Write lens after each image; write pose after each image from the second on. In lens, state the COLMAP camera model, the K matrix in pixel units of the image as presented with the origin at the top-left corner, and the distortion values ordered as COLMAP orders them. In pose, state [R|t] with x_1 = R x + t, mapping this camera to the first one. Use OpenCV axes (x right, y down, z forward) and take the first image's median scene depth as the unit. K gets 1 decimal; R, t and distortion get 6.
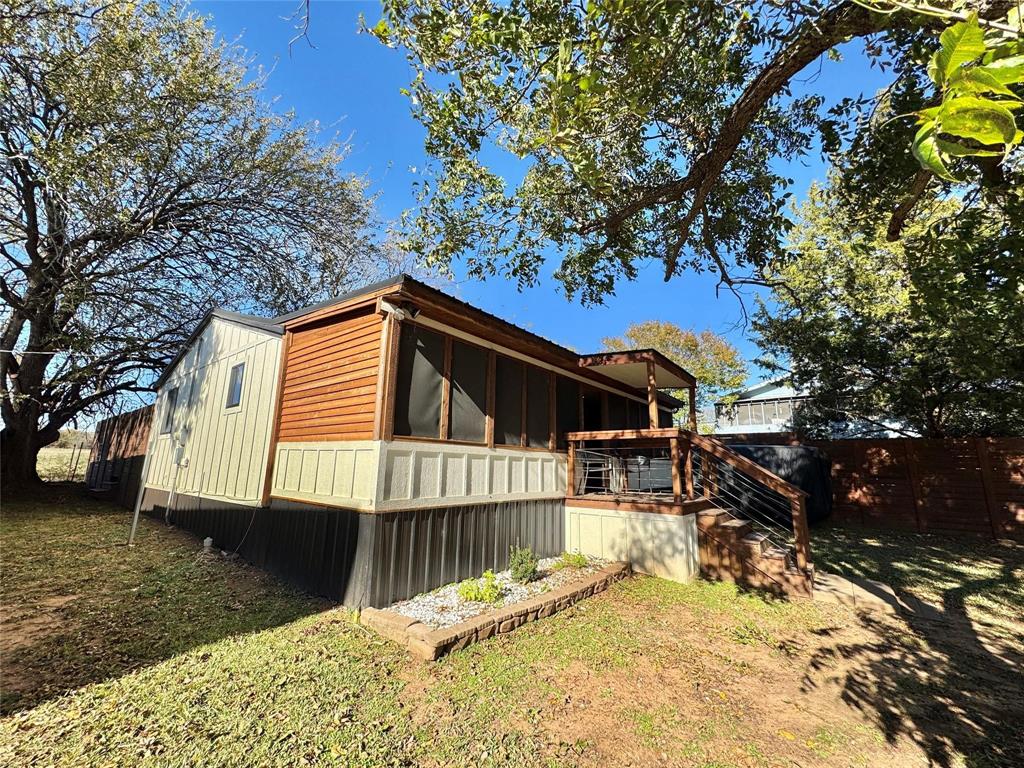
lens RADIAL K [[408.4, 0, 512.4], [0, 408.4, 384.5], [0, 0, 1]] dist [0.000841, 0.000017]
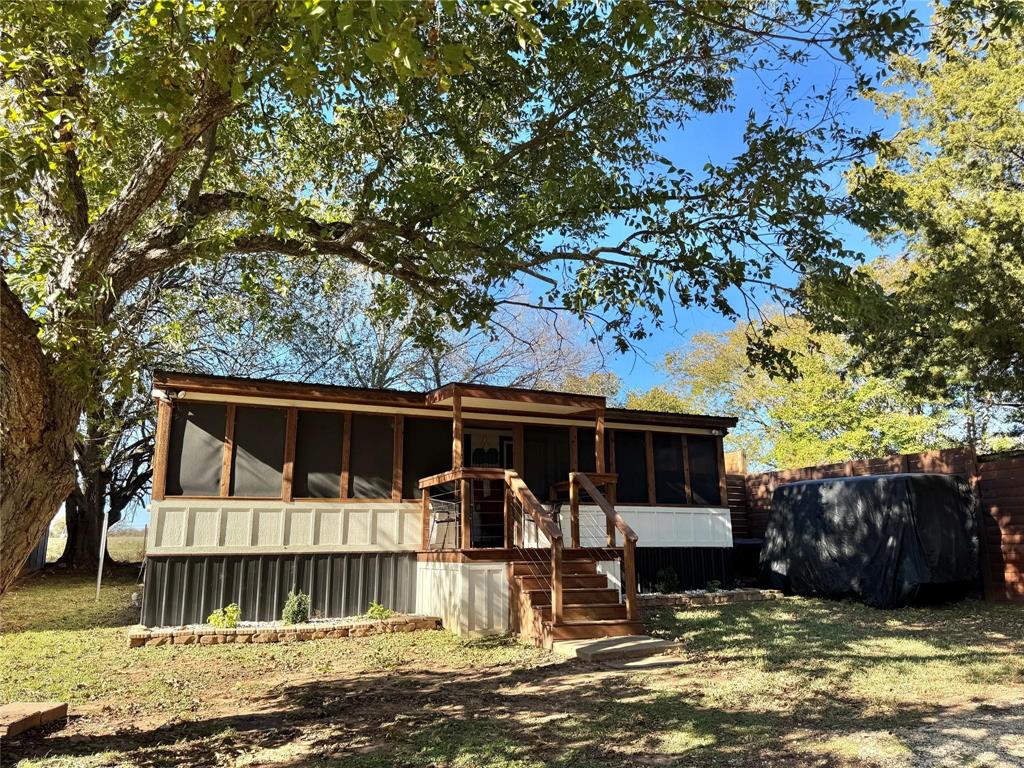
lens RADIAL K [[725.7, 0, 511.5], [0, 725.7, 385.0], [0, 0, 1]] dist [-0.013534, -0.004031]
pose [[0.883103, -0.133636, -0.449745, 1.513071], [0.125781, 0.990922, -0.047462, 0.022577], [0.452005, -0.014656, 0.891895, -0.445917]]
